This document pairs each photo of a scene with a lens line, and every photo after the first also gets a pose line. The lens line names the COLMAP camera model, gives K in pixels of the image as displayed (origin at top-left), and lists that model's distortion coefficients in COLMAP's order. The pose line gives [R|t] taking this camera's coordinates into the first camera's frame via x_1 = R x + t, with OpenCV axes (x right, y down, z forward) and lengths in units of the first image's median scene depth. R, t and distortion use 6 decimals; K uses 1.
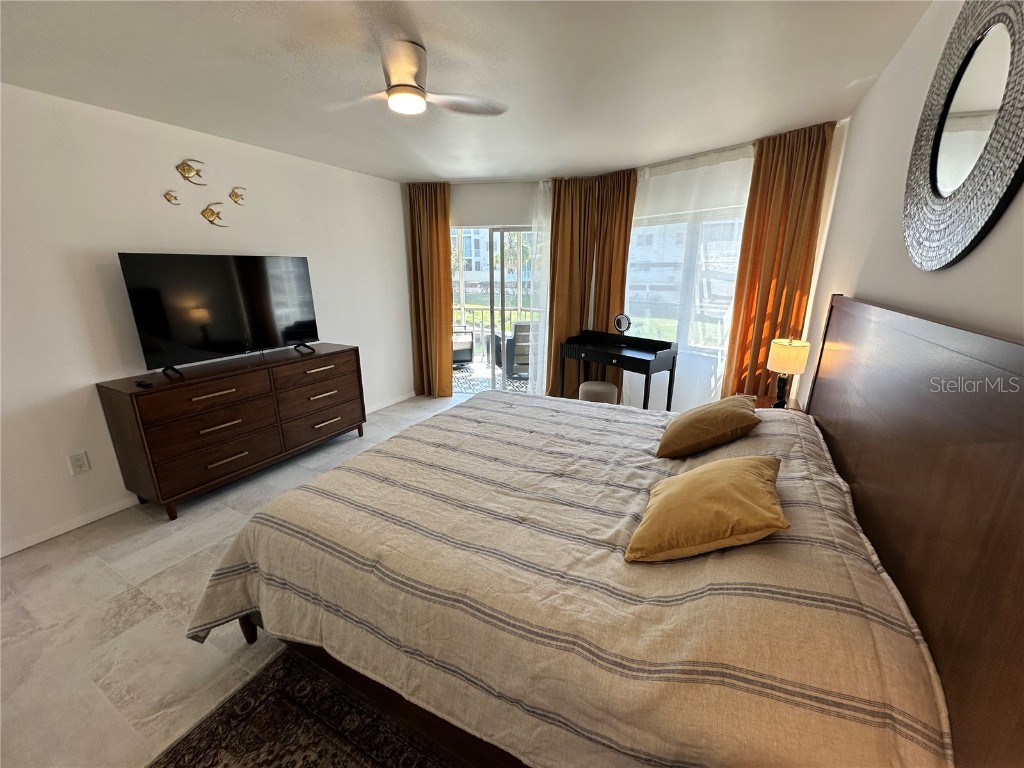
lens RADIAL K [[411.1, 0, 501.1], [0, 411.1, 387.3], [0, 0, 1]] dist [-0.003836, -0.000332]
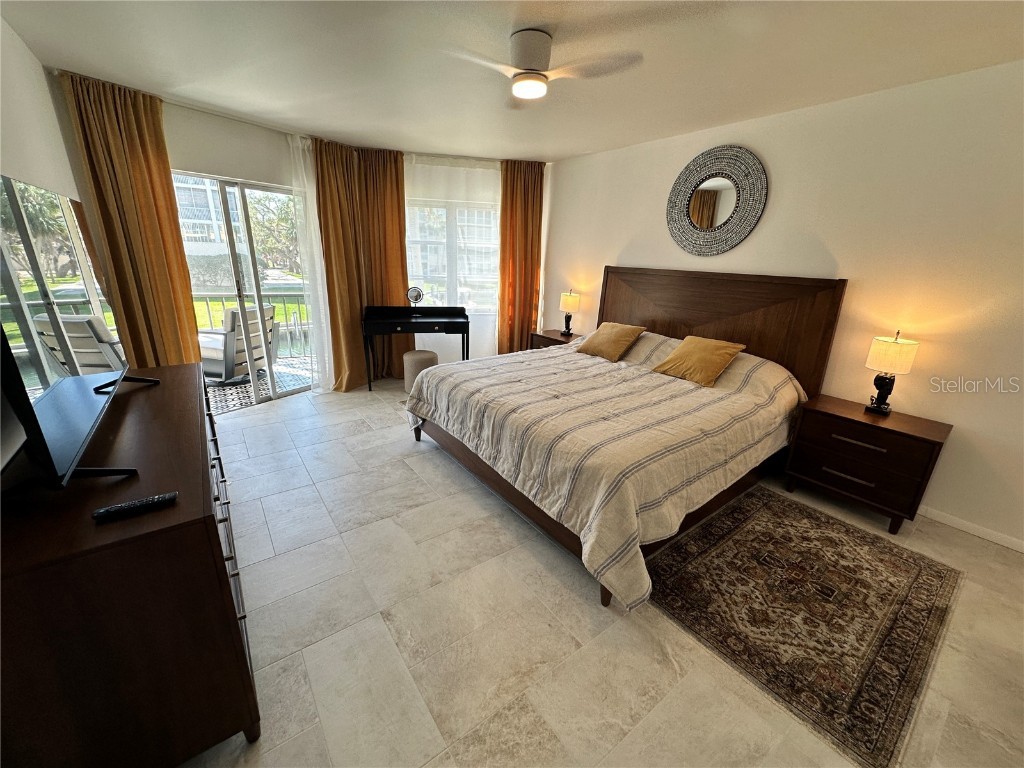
lens RADIAL K [[411.3, 0, 520.0], [0, 411.3, 389.4], [0, 0, 1]] dist [-0.009572, -0.000078]
pose [[0.404601, -0.270826, 0.873471, -1.054924], [0.215550, 0.956473, 0.196716, -0.117252], [-0.888727, 0.108685, 0.445367, 0.478179]]
